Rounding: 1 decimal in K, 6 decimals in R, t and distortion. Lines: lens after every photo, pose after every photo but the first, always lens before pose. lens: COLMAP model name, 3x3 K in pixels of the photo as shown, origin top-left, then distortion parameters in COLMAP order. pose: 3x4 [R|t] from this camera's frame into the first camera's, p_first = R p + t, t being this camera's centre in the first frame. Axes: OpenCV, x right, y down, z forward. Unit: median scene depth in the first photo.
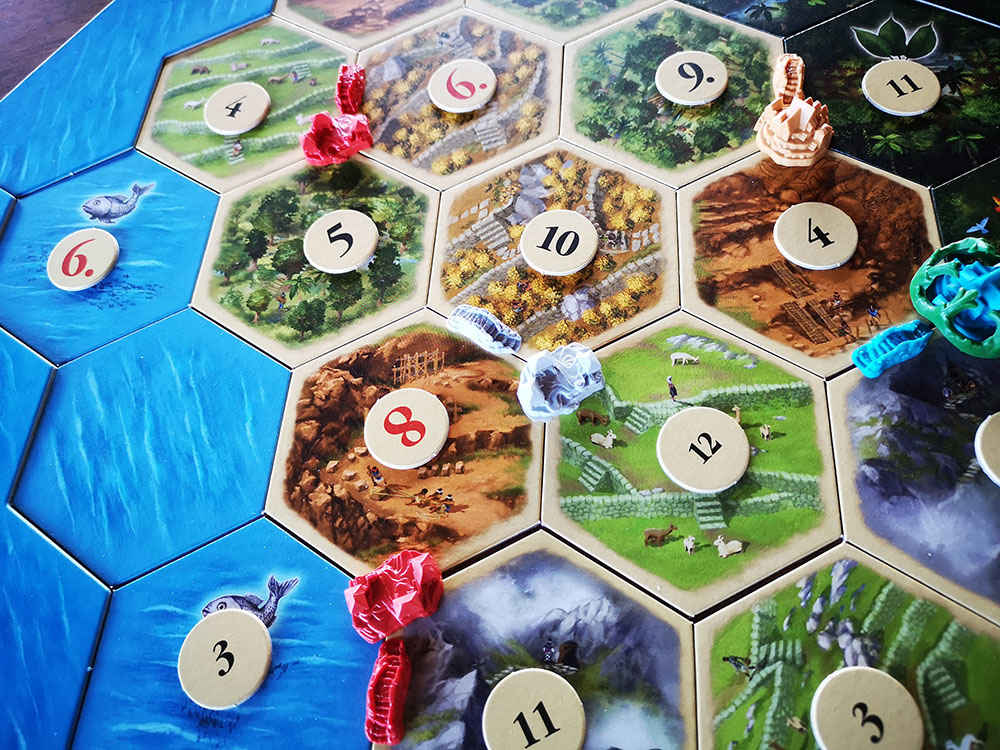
lens RADIAL K [[789.6, 0, 500.0], [0, 789.6, 375.0], [0, 0, 1]] dist [0.010964, -0.018509]
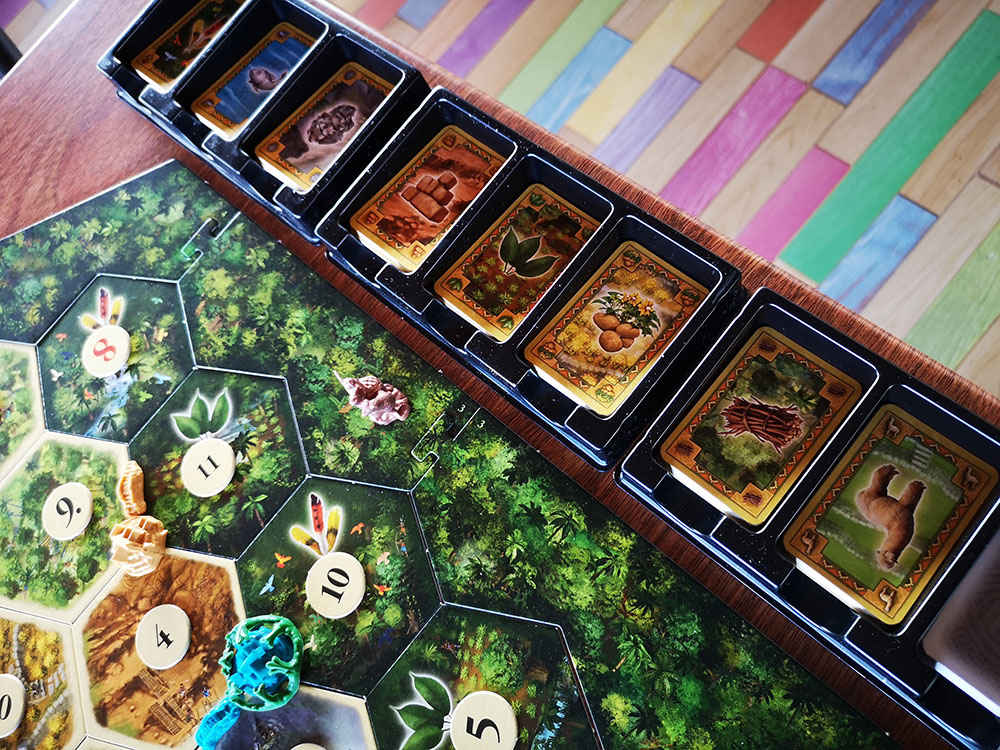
lens RADIAL K [[789.6, 0, 500.0], [0, 789.6, 375.0], [0, 0, 1]] dist [0.010964, -0.018509]
pose [[0.912326, -0.409421, 0.005920, 1.076721], [0.406739, 0.907826, 0.102060, -0.476397], [-0.047160, -0.090704, 0.994761, -0.300335]]
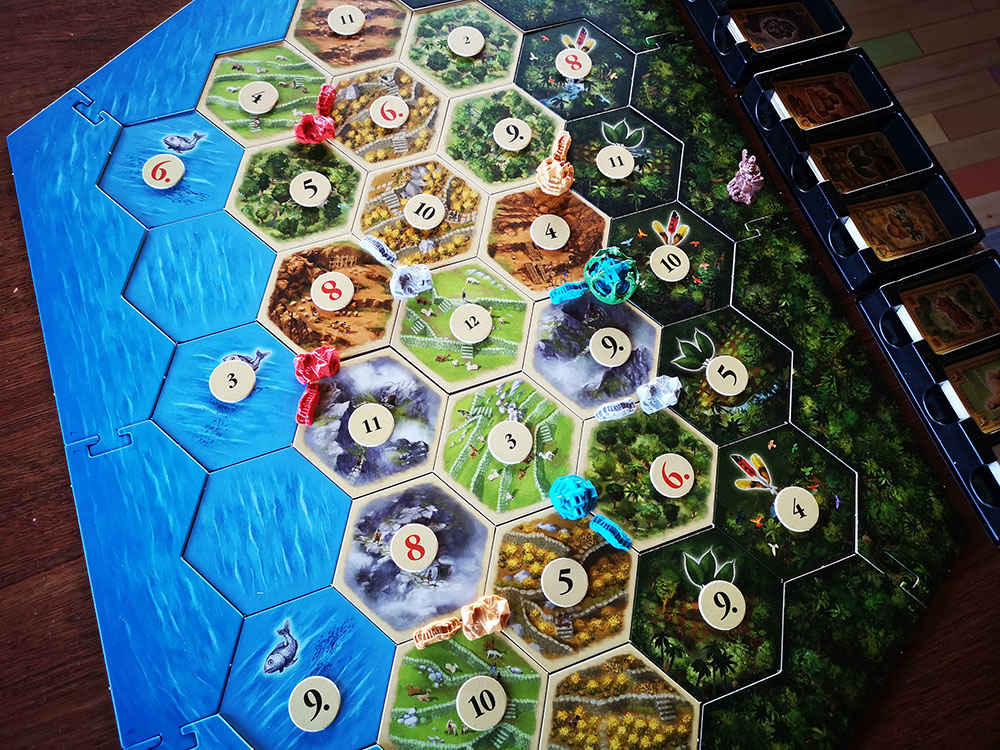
lens RADIAL K [[789.5, 0, 500.0], [0, 789.5, 375.0], [0, 0, 1]] dist [0.016365, 0.001100]
pose [[0.980138, 0.155241, 0.123409, 0.080903], [-0.165839, 0.982840, 0.080770, 0.040087], [-0.108752, -0.099632, 0.989063, -1.009295]]
